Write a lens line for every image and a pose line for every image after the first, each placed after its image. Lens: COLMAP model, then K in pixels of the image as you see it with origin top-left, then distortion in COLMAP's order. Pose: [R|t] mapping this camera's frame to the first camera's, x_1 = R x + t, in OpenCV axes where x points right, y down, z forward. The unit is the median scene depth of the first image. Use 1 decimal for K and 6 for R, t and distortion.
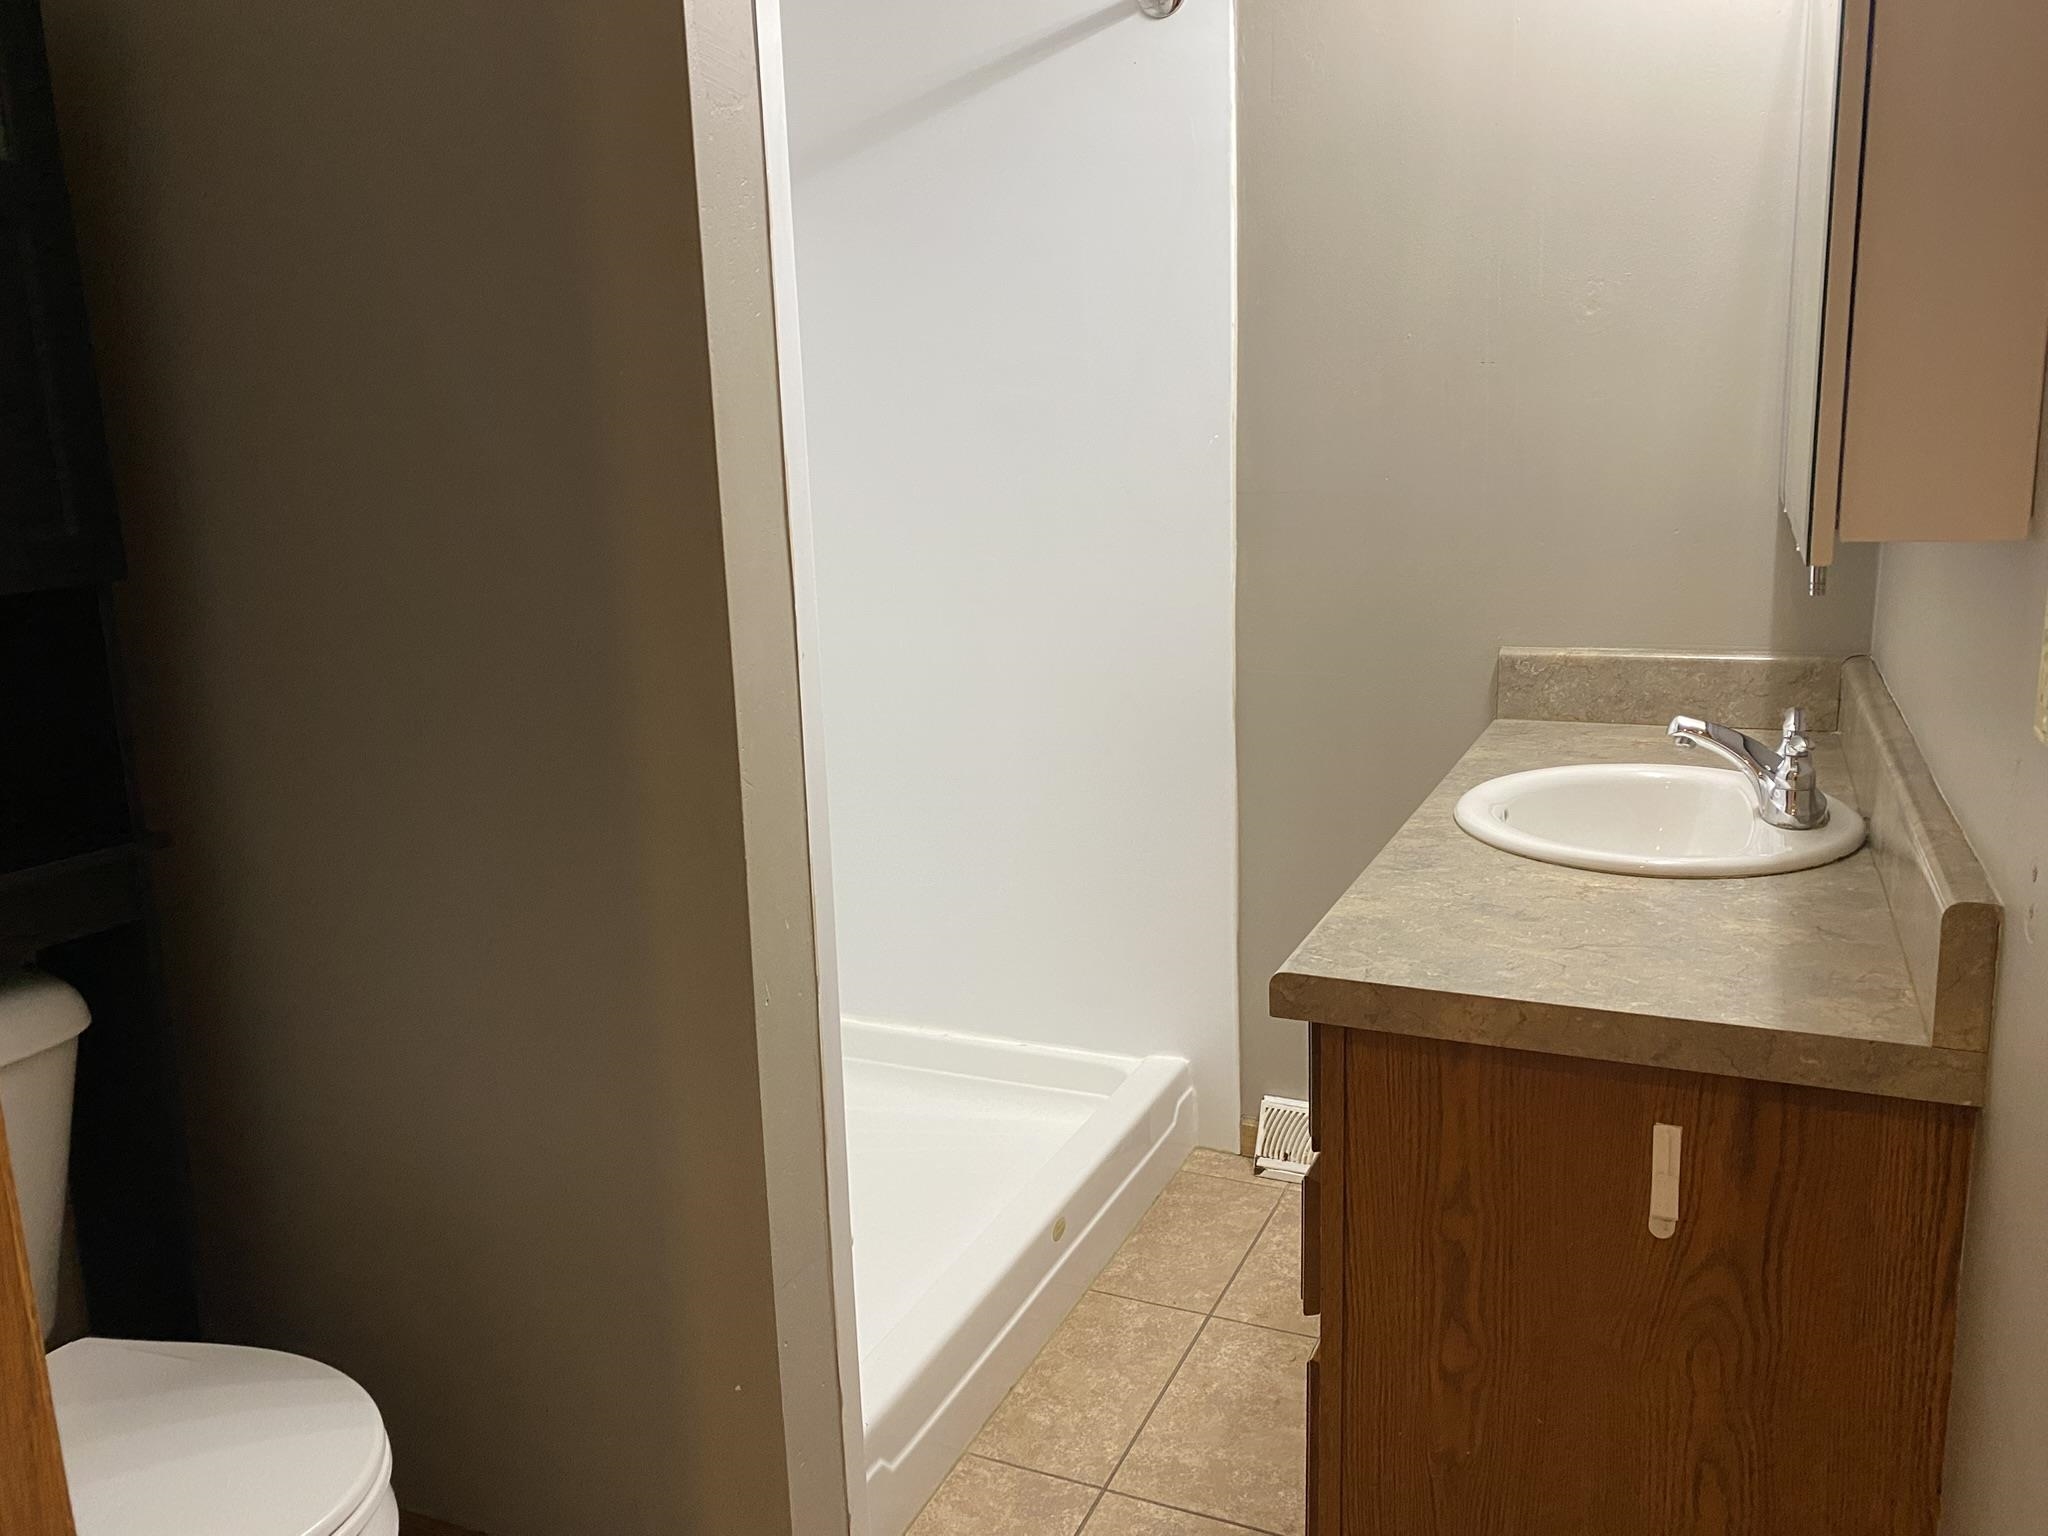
lens RADIAL K [[1587.6, 0, 1029.8], [0, 1587.6, 716.3], [0, 0, 1]] dist [0.076668, -0.006872]
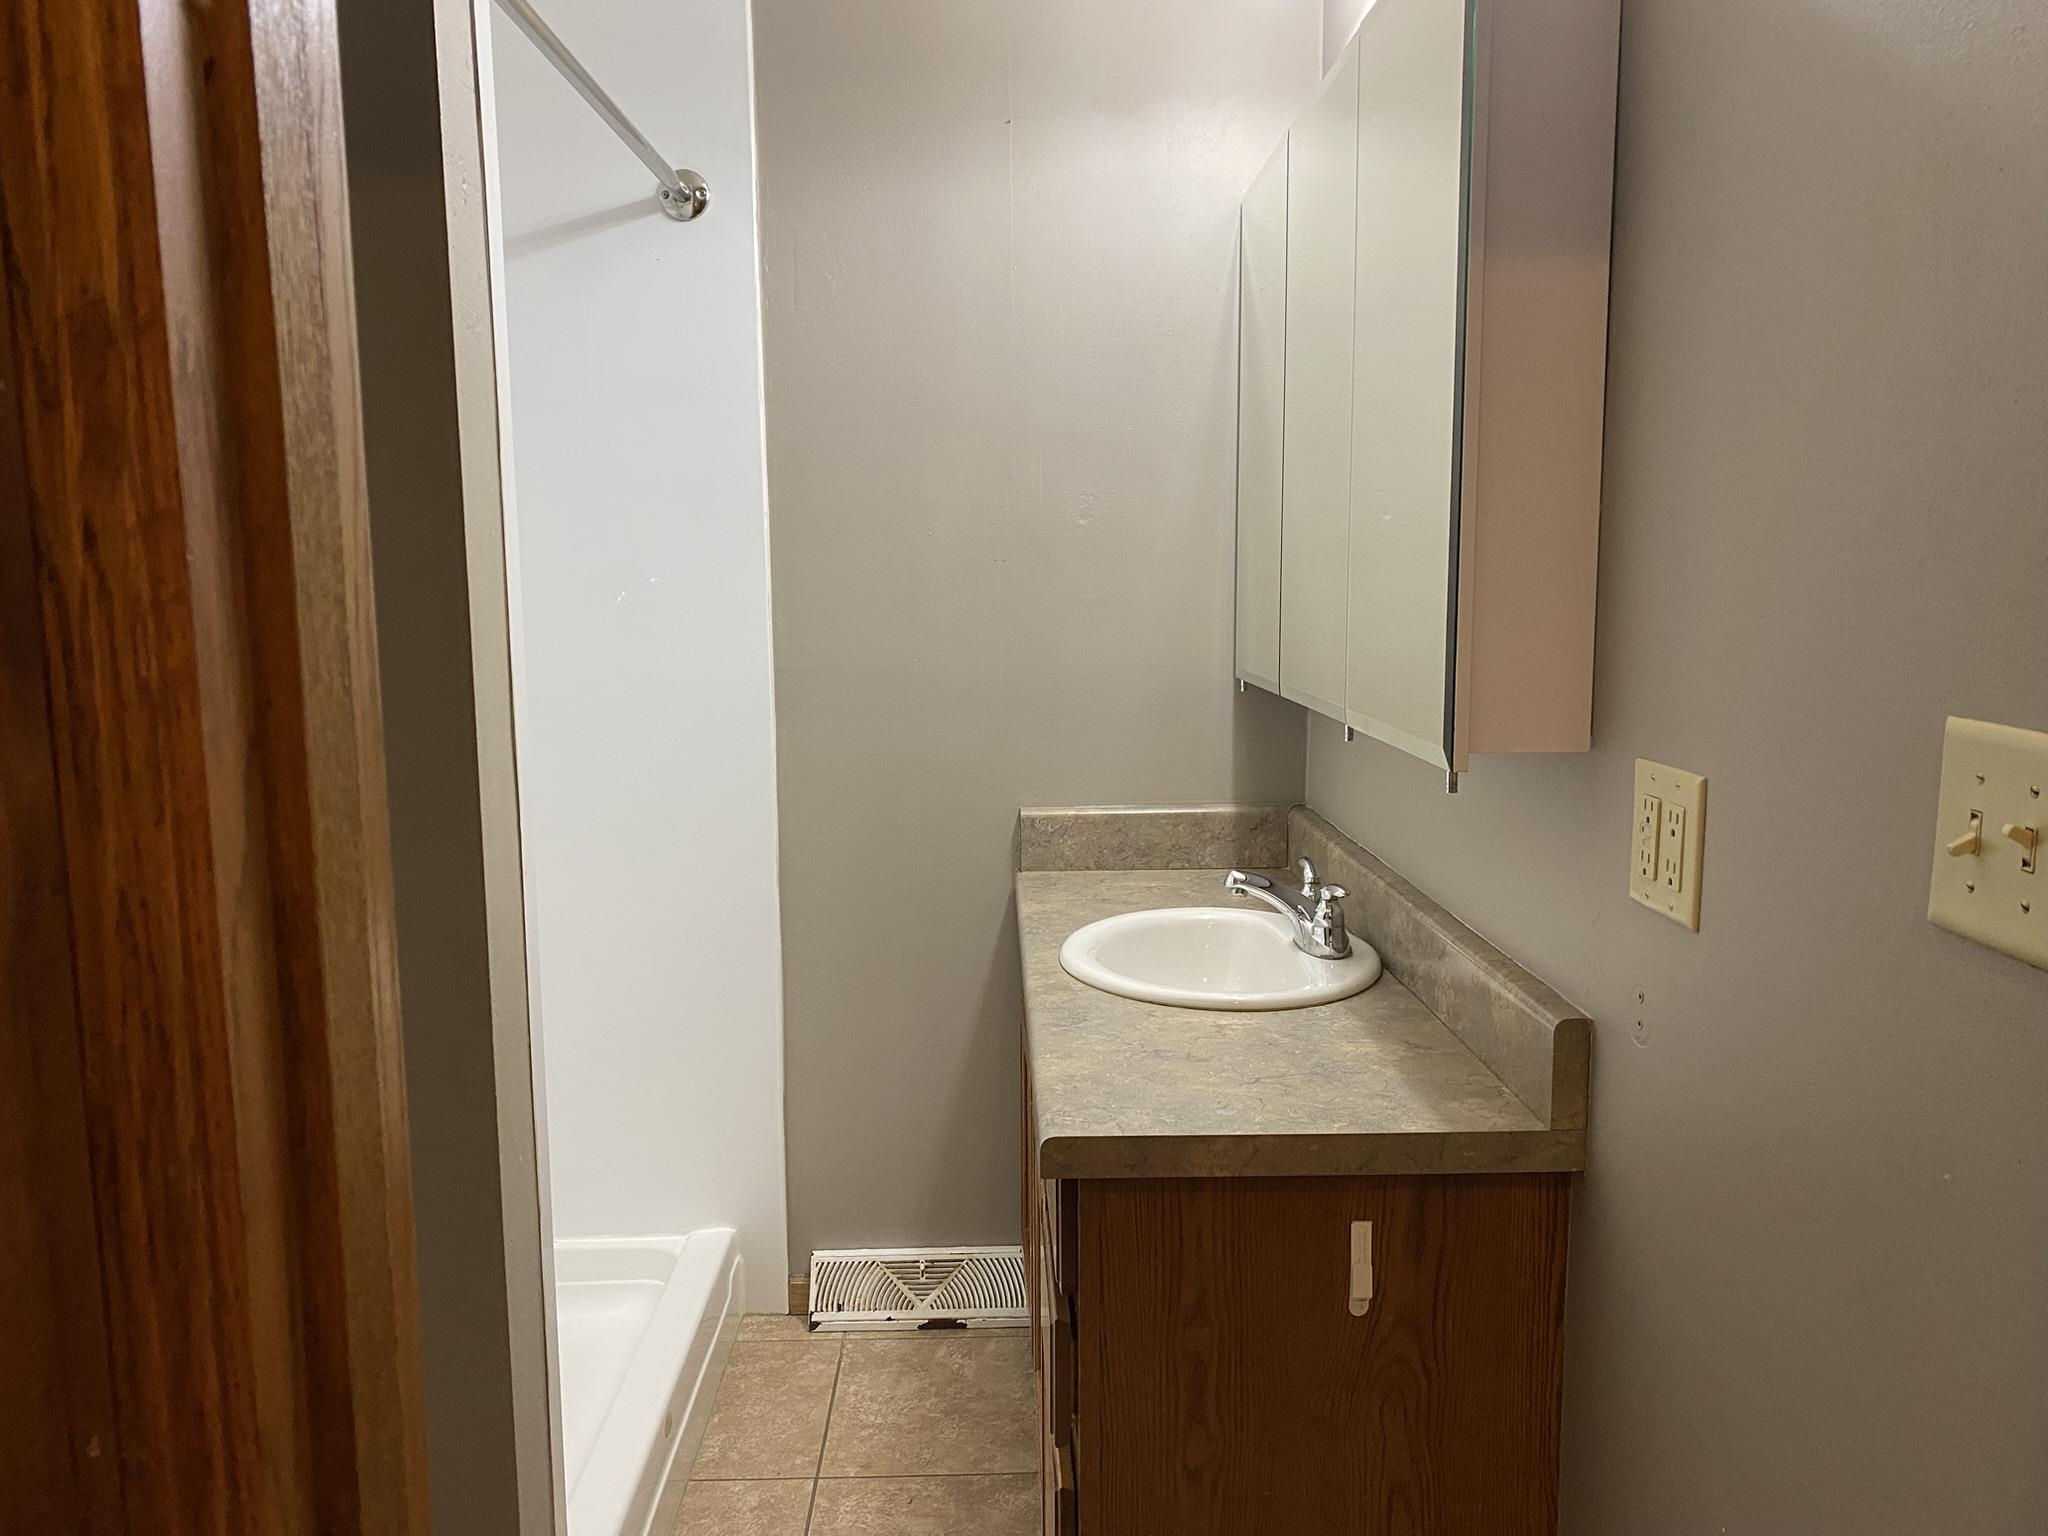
lens RADIAL K [[1582.4, 0, 1035.1], [0, 1582.4, 743.5], [0, 0, 1]] dist [0.039064, -0.008622]
pose [[0.906647, -0.024789, 0.421161, -0.240814], [0.052266, 0.997182, -0.053822, -0.041531], [-0.418640, 0.070810, 0.905388, -0.012581]]
